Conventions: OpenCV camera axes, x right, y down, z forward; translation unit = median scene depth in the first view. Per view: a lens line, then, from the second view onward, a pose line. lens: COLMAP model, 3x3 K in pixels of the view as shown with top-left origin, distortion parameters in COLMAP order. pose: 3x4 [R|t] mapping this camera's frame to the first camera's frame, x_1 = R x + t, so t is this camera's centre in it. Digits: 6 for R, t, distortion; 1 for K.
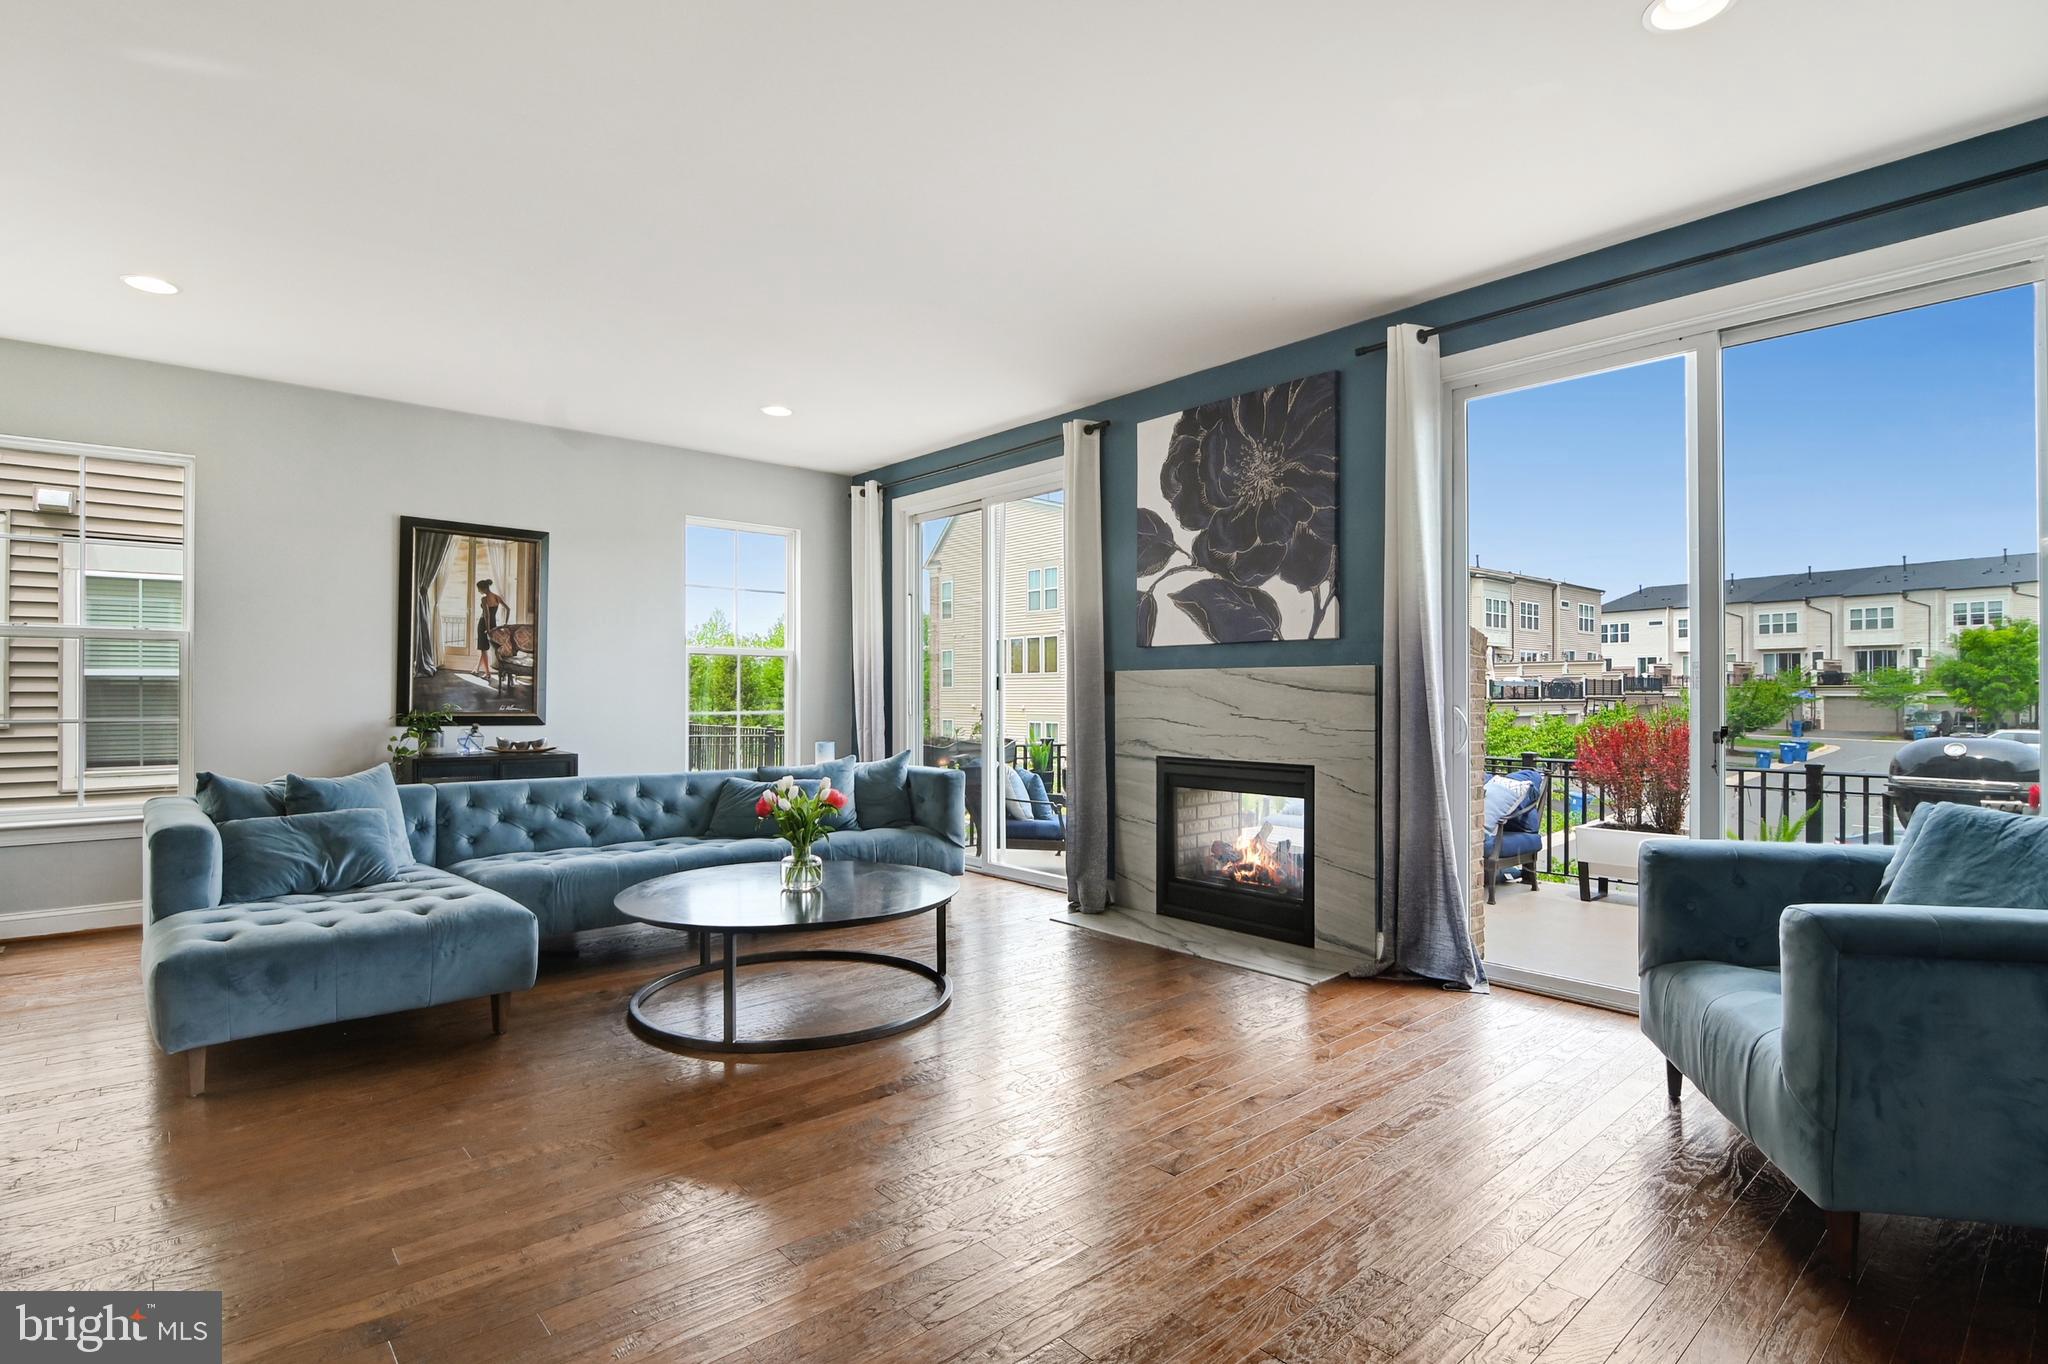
lens RADIAL K [[997.6, 0, 1048.1], [0, 997.6, 687.5], [0, 0, 1]] dist [-0.009244, -0.010770]
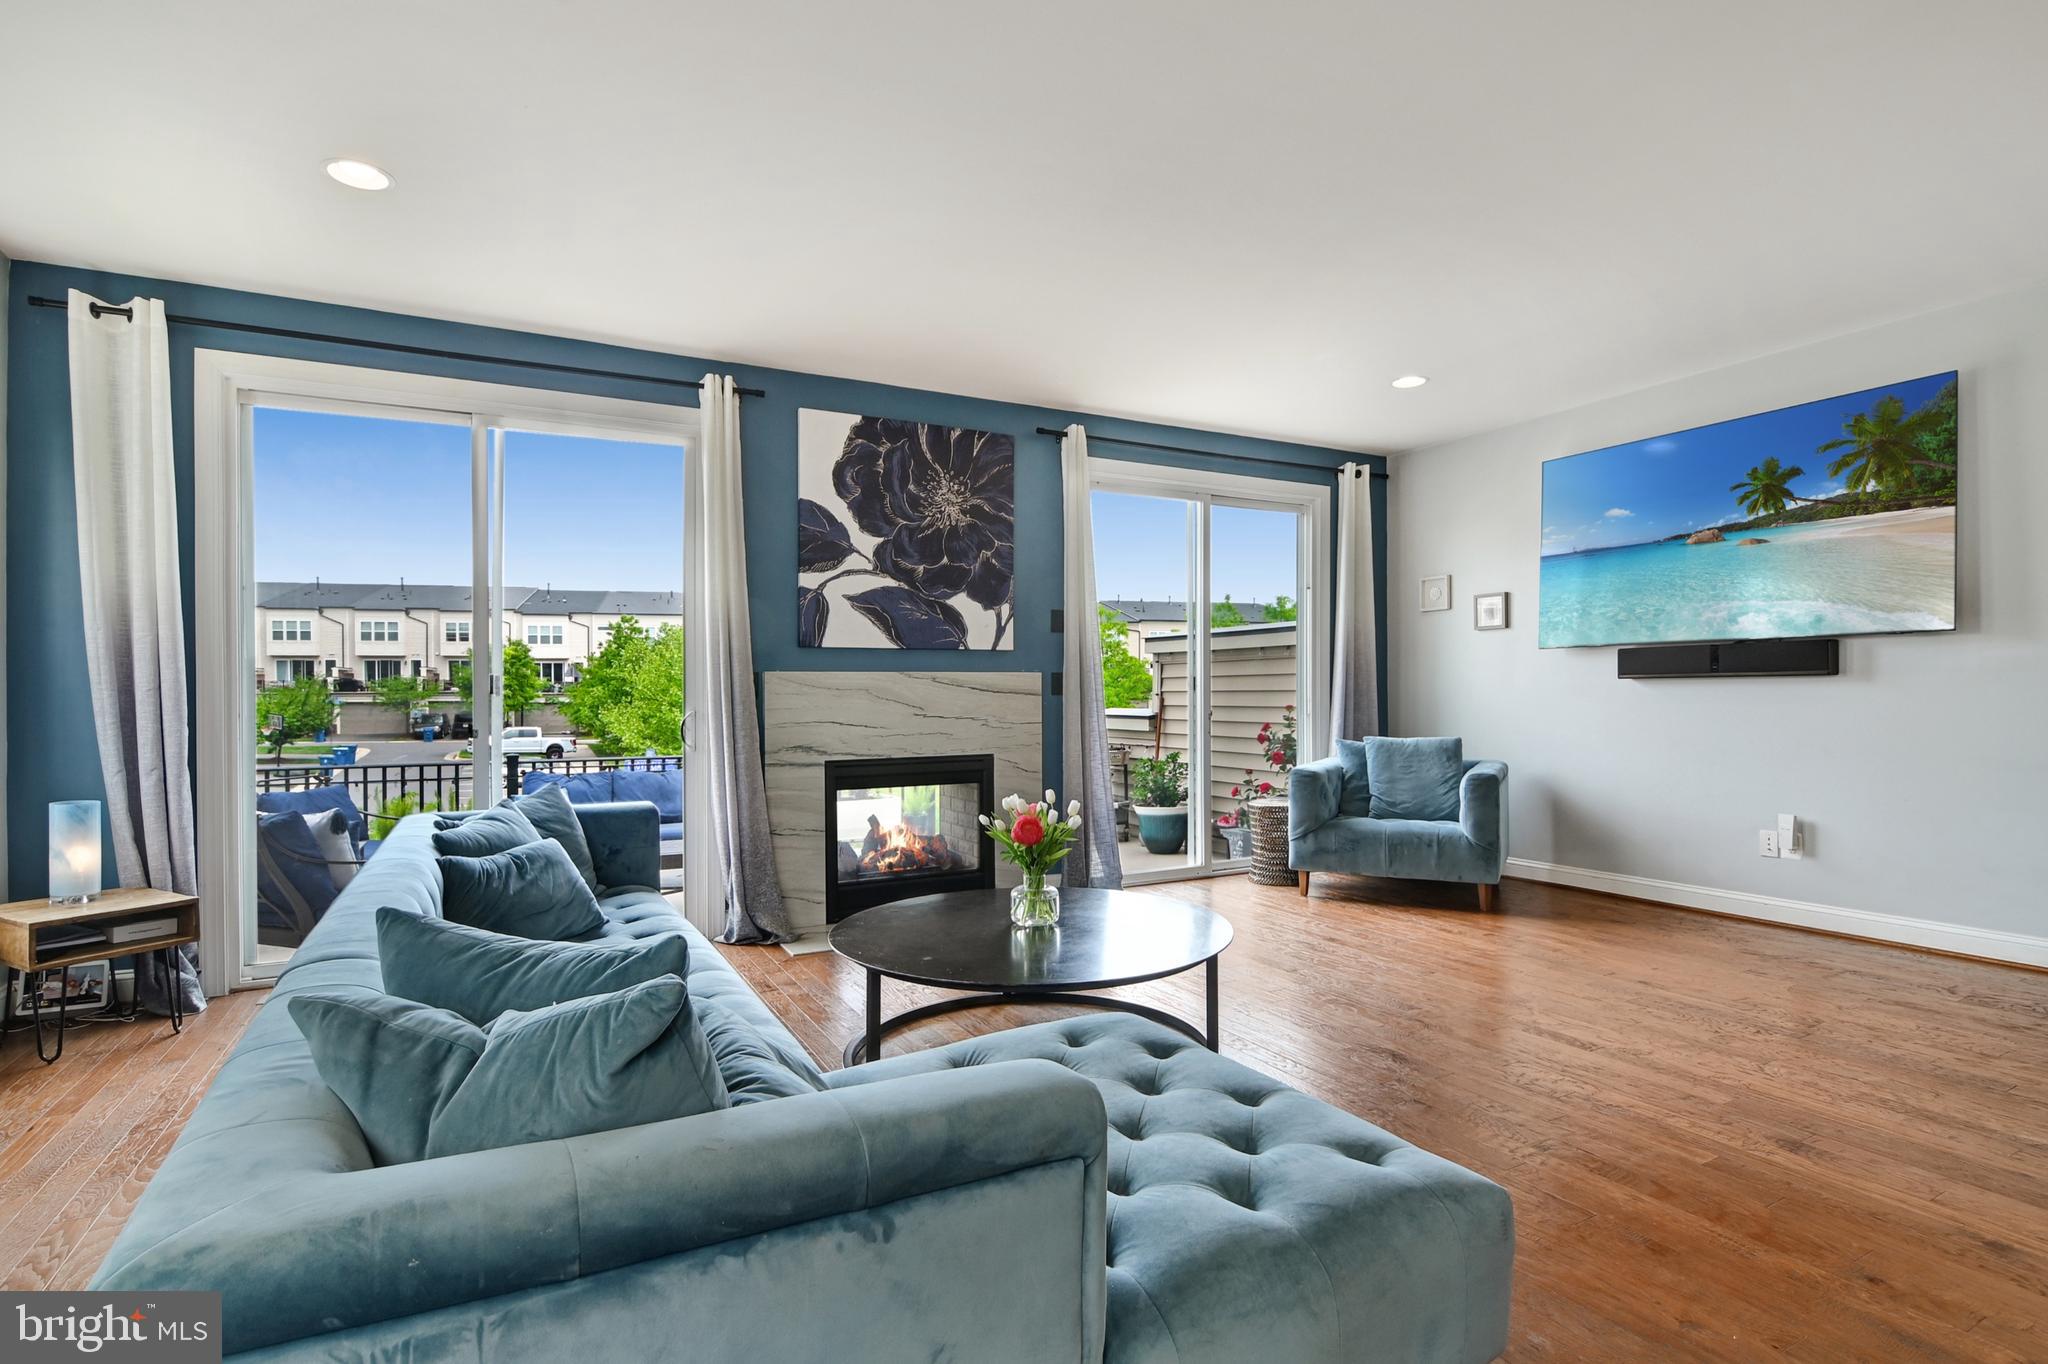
lens RADIAL K [[997.6, 0, 1036.1], [0, 997.6, 696.3], [0, 0, 1]] dist [-0.009244, -0.010770]
pose [[0.233723, -0.003807, 0.972296, -0.746265], [0.002140, 0.999992, 0.003401, 0.003177], [-0.972301, 0.001286, 0.233729, 0.551026]]
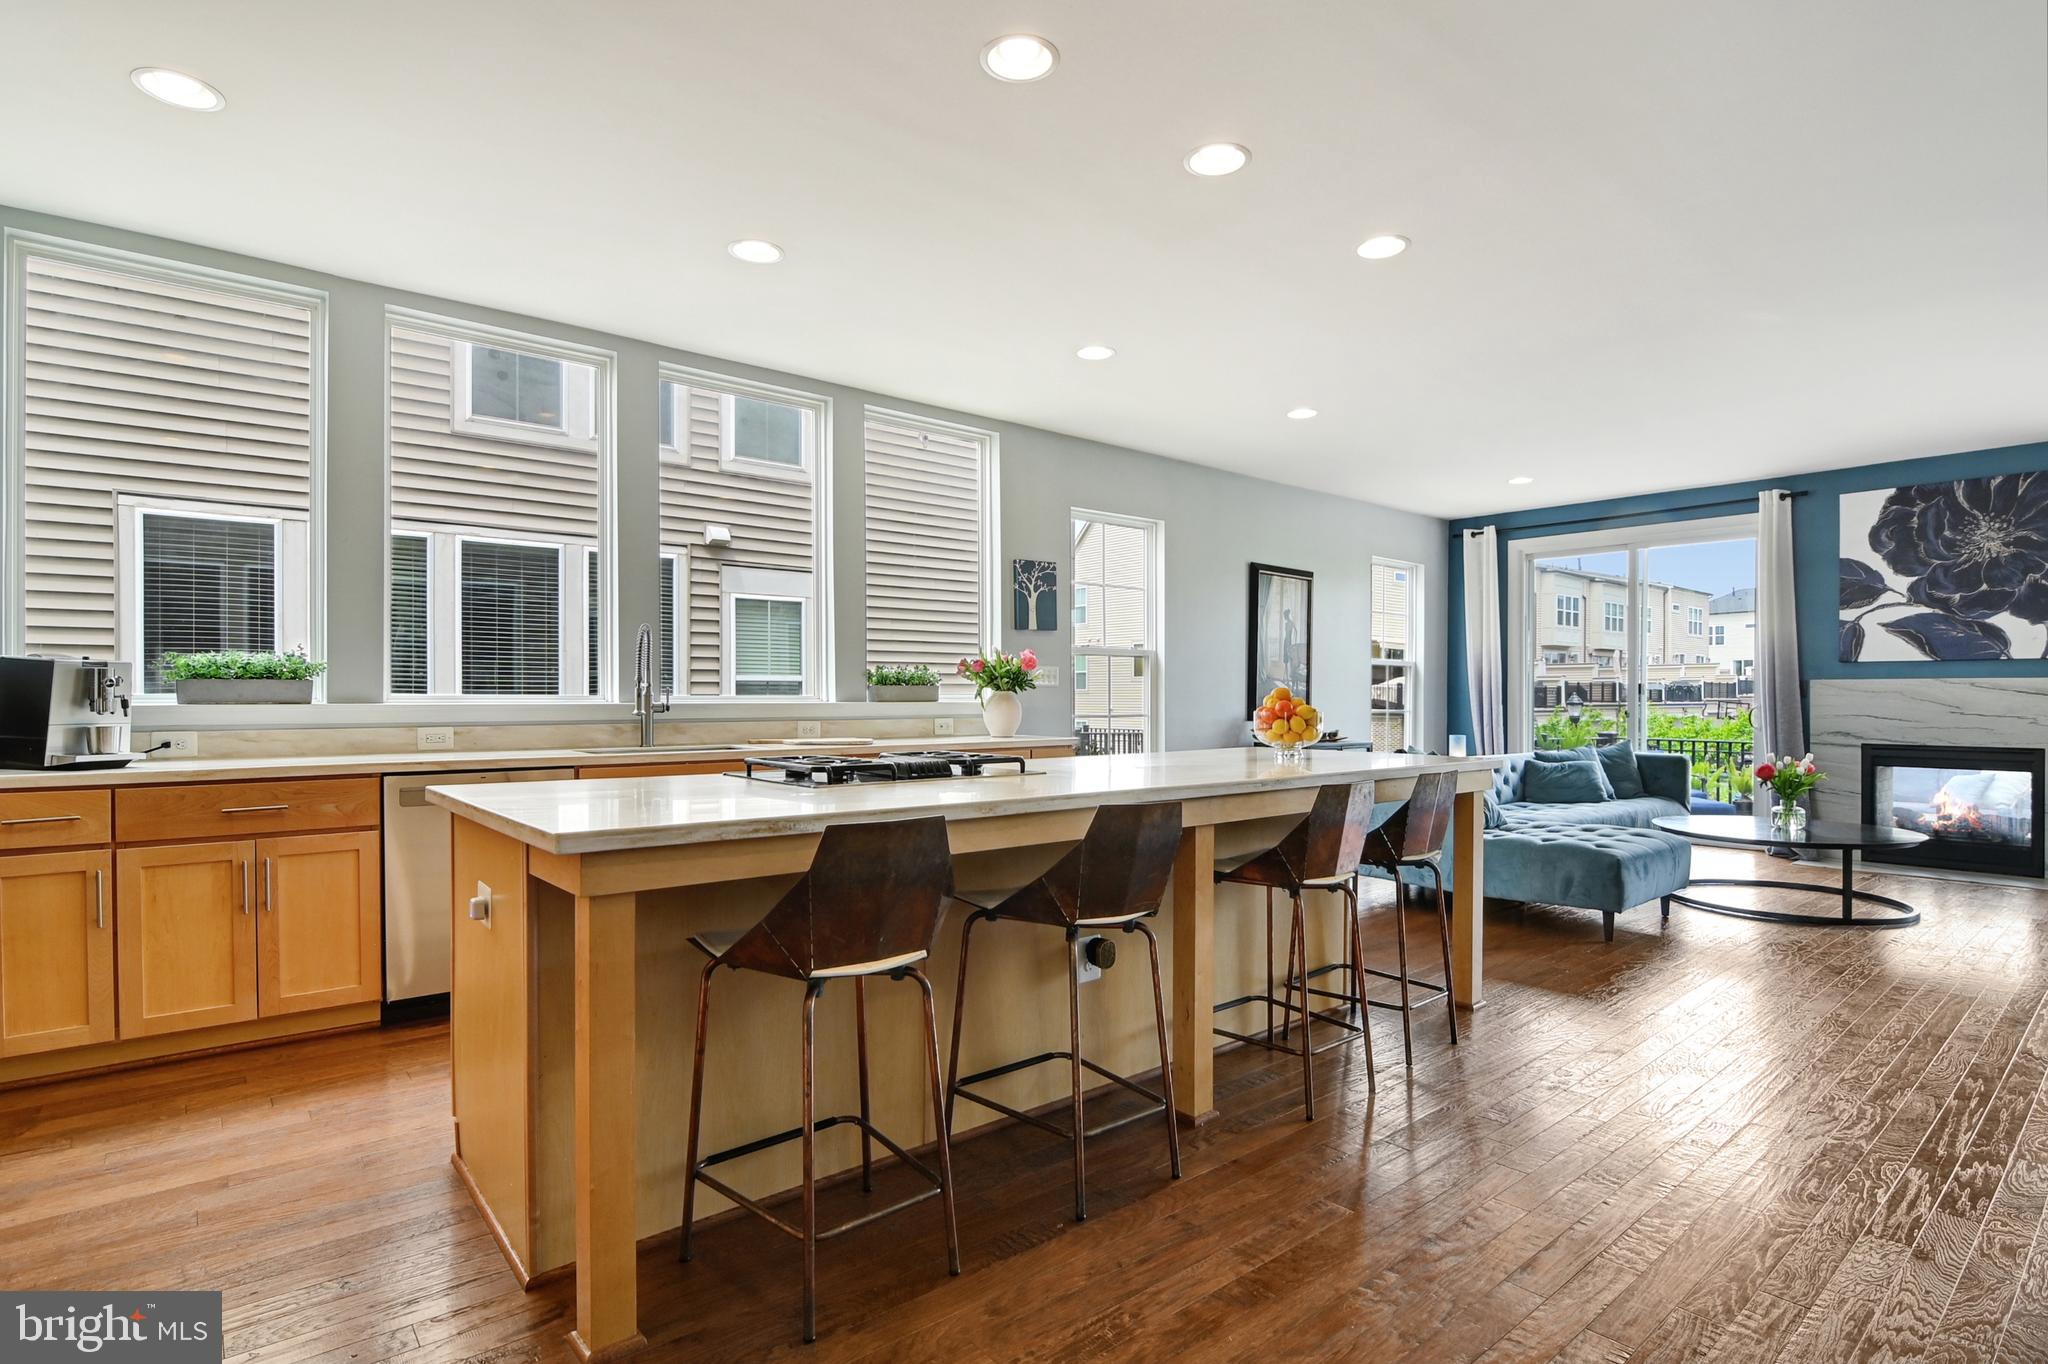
lens RADIAL K [[997.6, 0, 1041.6], [0, 997.6, 696.0], [0, 0, 1]] dist [-0.009244, -0.010770]
pose [[0.999286, 0.001202, -0.037760, -0.901320], [-0.000931, 0.999974, 0.007211, -0.003593], [0.037767, -0.007170, 0.999261, -0.349755]]
